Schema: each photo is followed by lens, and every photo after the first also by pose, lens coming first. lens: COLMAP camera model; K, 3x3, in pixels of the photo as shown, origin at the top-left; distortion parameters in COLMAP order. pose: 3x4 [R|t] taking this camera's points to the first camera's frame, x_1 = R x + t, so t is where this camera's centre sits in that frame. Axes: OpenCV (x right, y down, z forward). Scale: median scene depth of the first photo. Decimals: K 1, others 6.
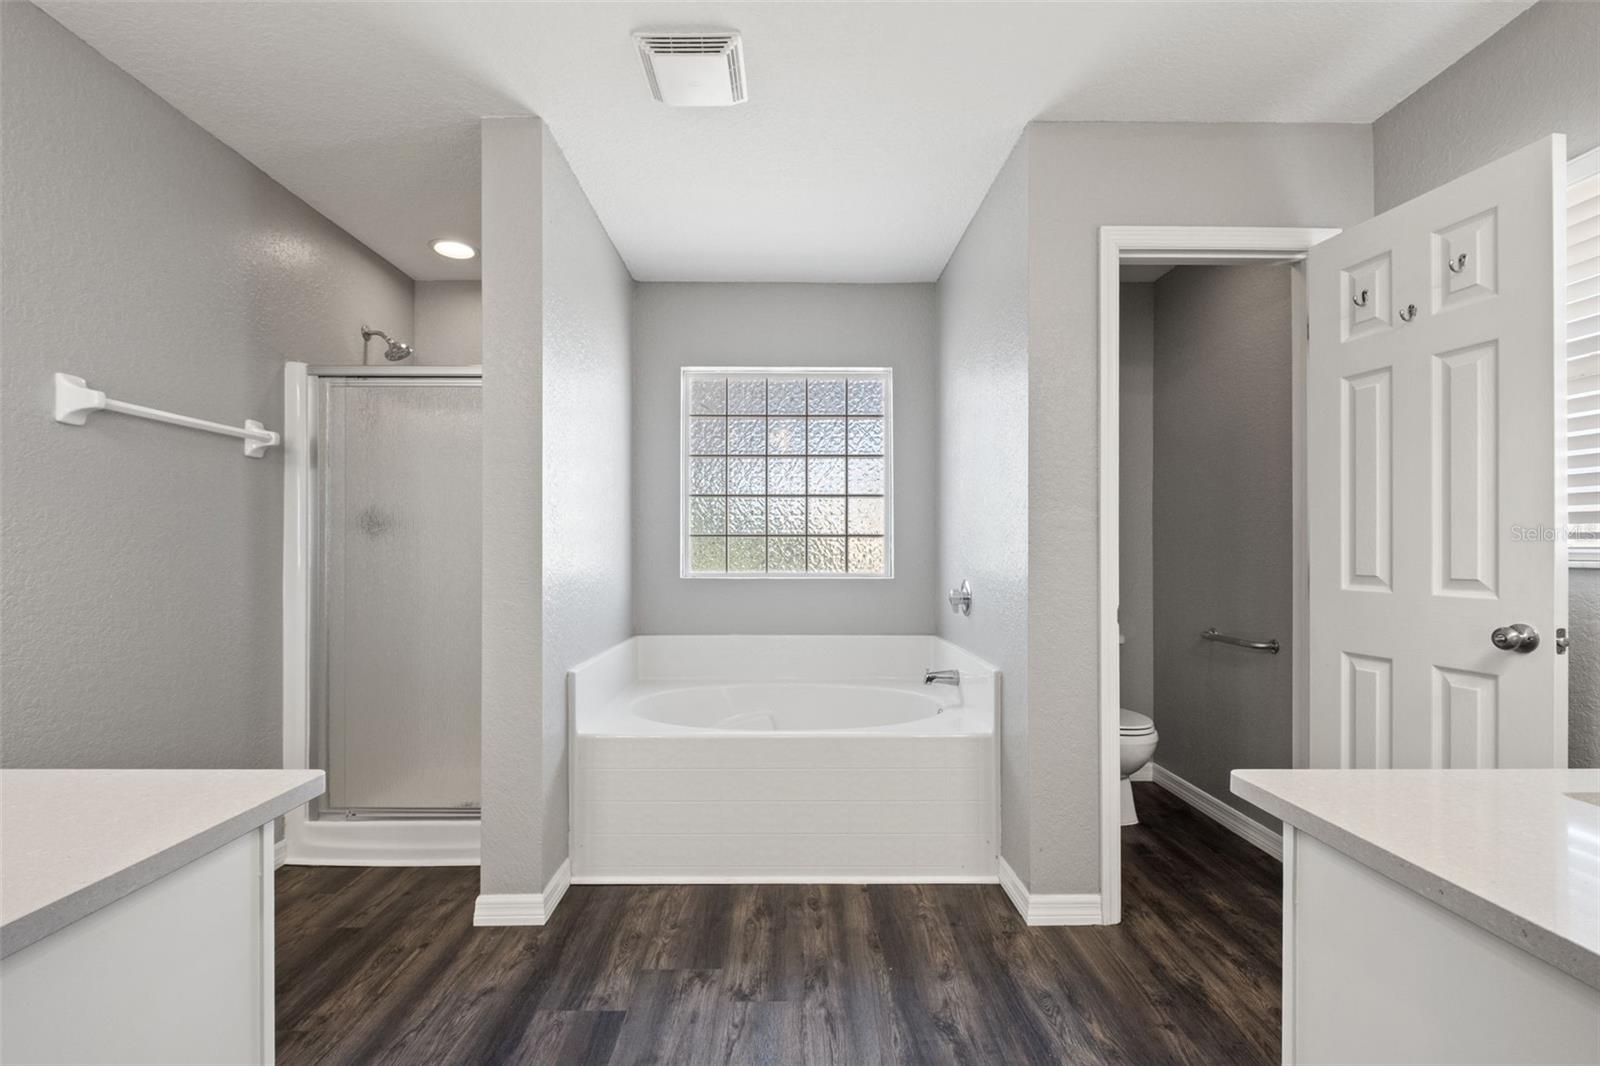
lens RADIAL K [[700.6, 0, 783.5], [0, 700.6, 542.1], [0, 0, 1]] dist [0.010322, -0.009320]
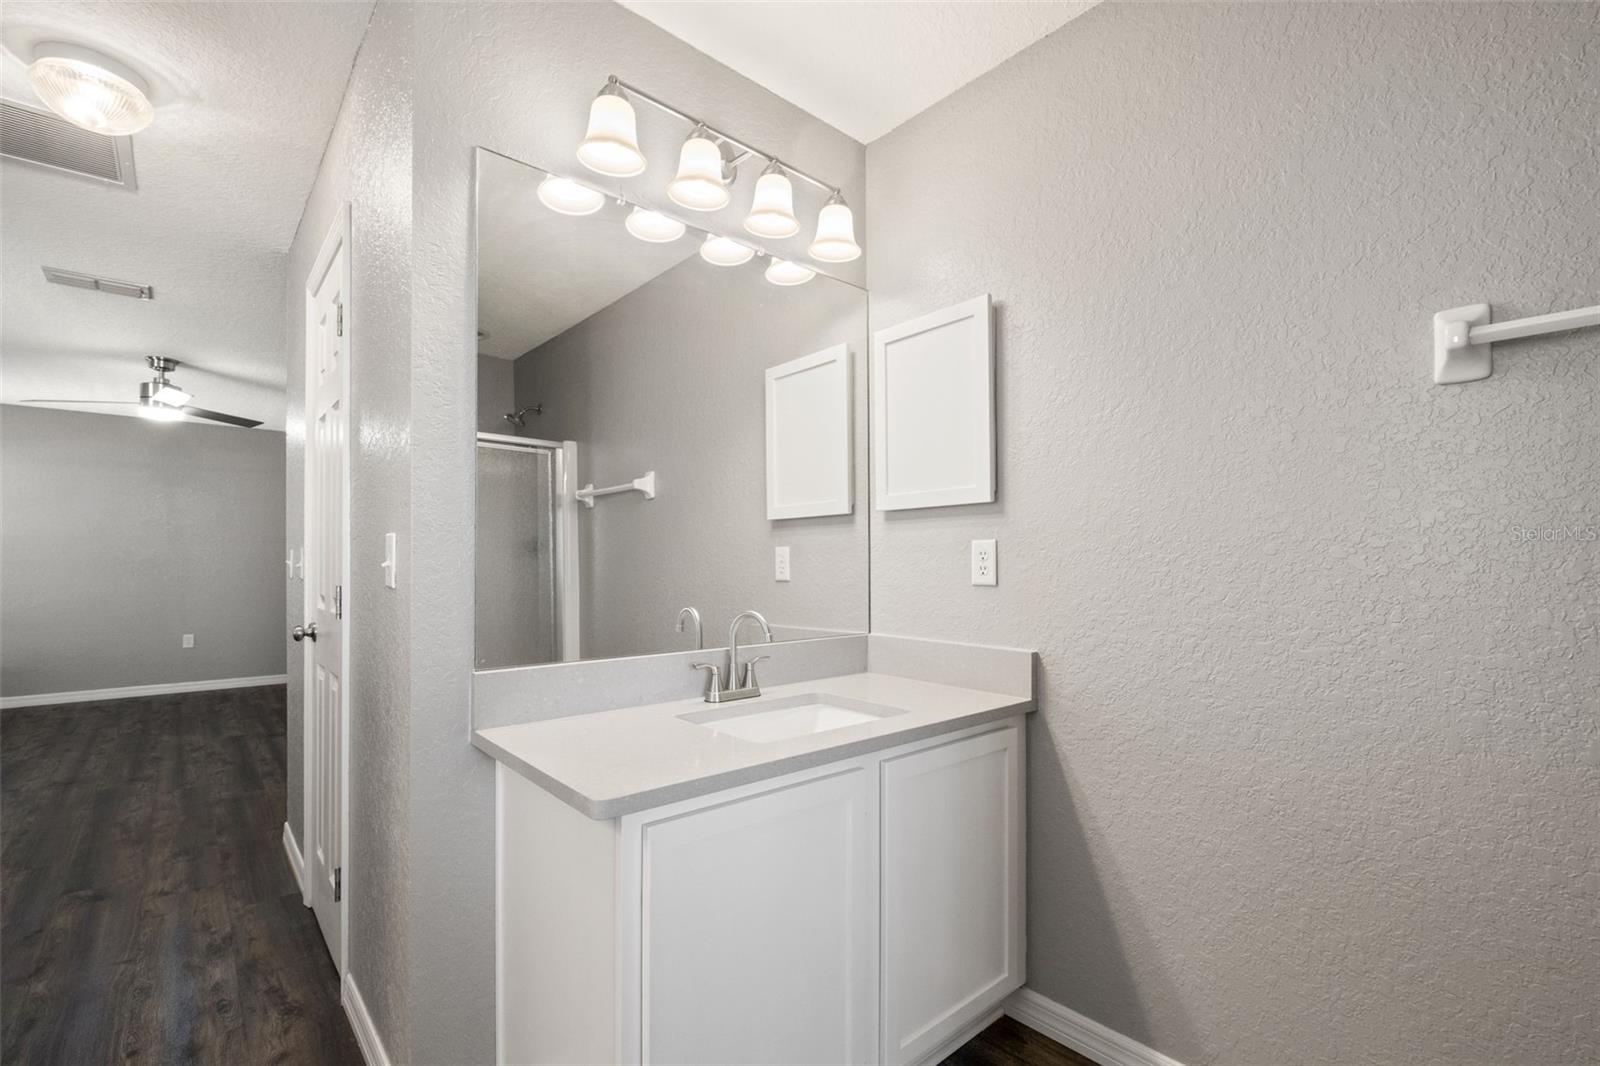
lens RADIAL K [[706.0, 0, 785.6], [0, 706.0, 565.7], [0, 0, 1]] dist [0.011113, -0.011162]
pose [[-0.754725, -0.004437, -0.656026, -0.077870], [0.002419, 0.999952, -0.009546, 0.006414], [0.656037, -0.008791, -0.754678, 0.794035]]
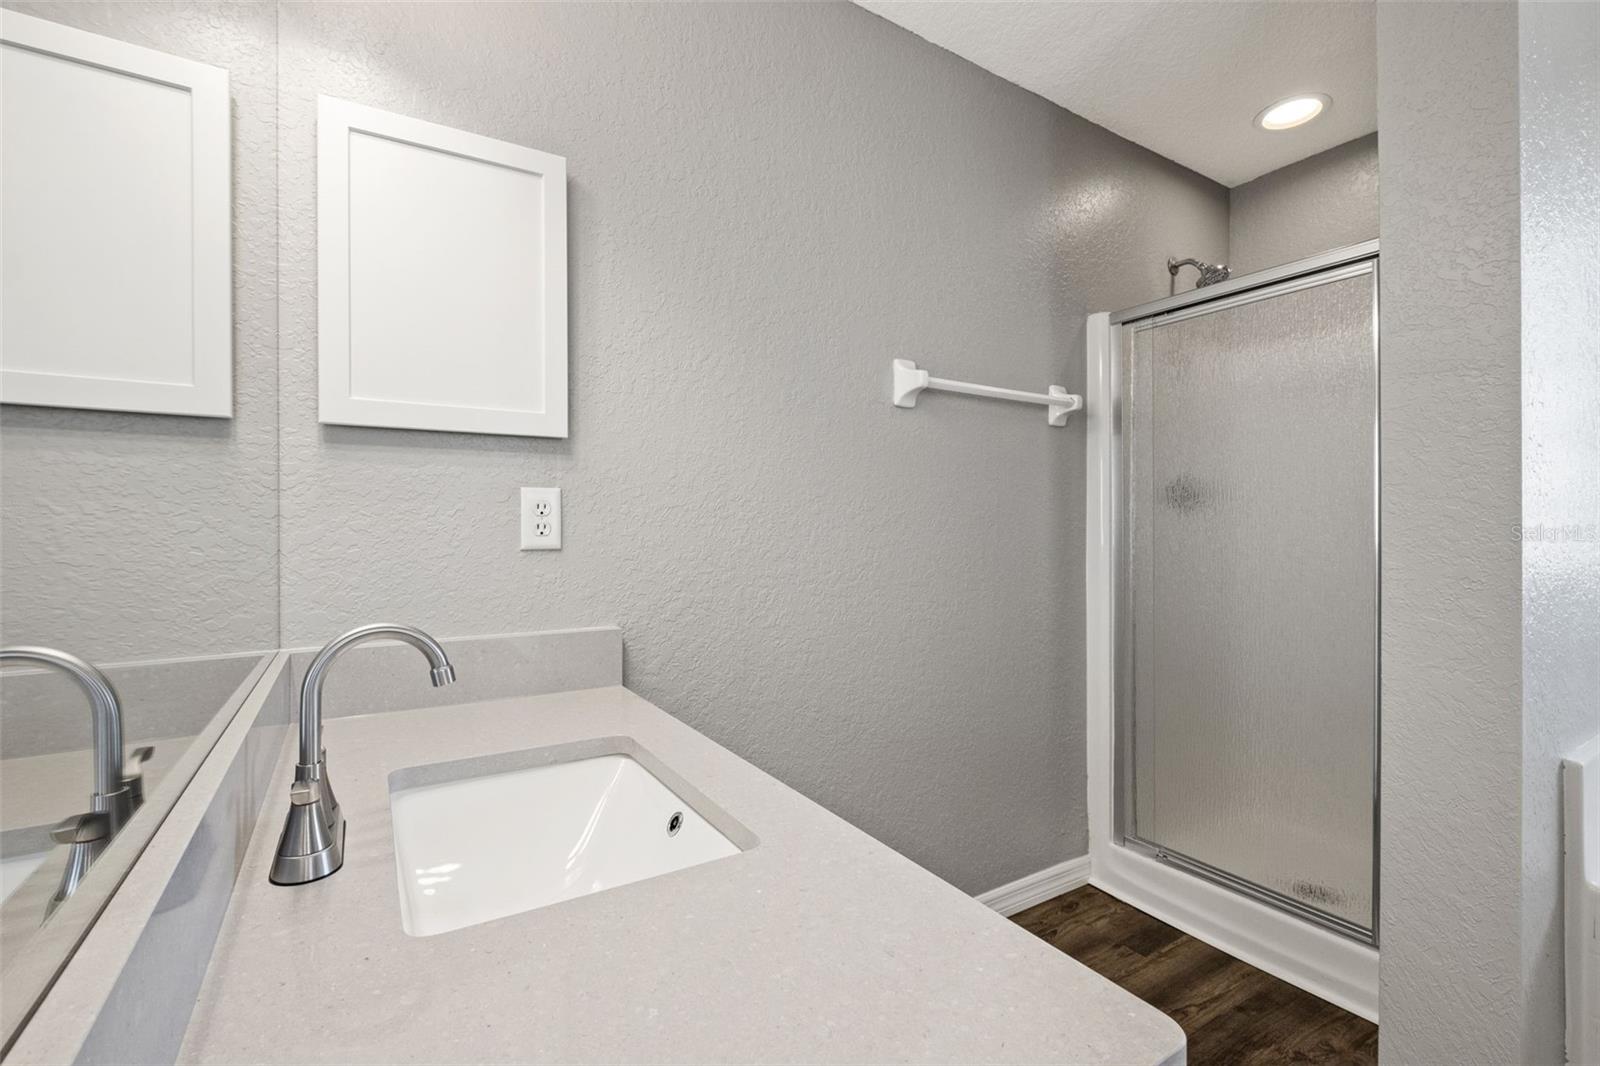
lens RADIAL K [[695.8, 0, 800.0], [0, 695.8, 533.0], [0, 0, 1]] dist [-0.003112, 0.000167]
pose [[0.533457, 0.005526, -0.845809, -0.165840], [0.009843, 0.999870, 0.012741, 0.002497], [0.845770, -0.015122, 0.533333, 0.231013]]
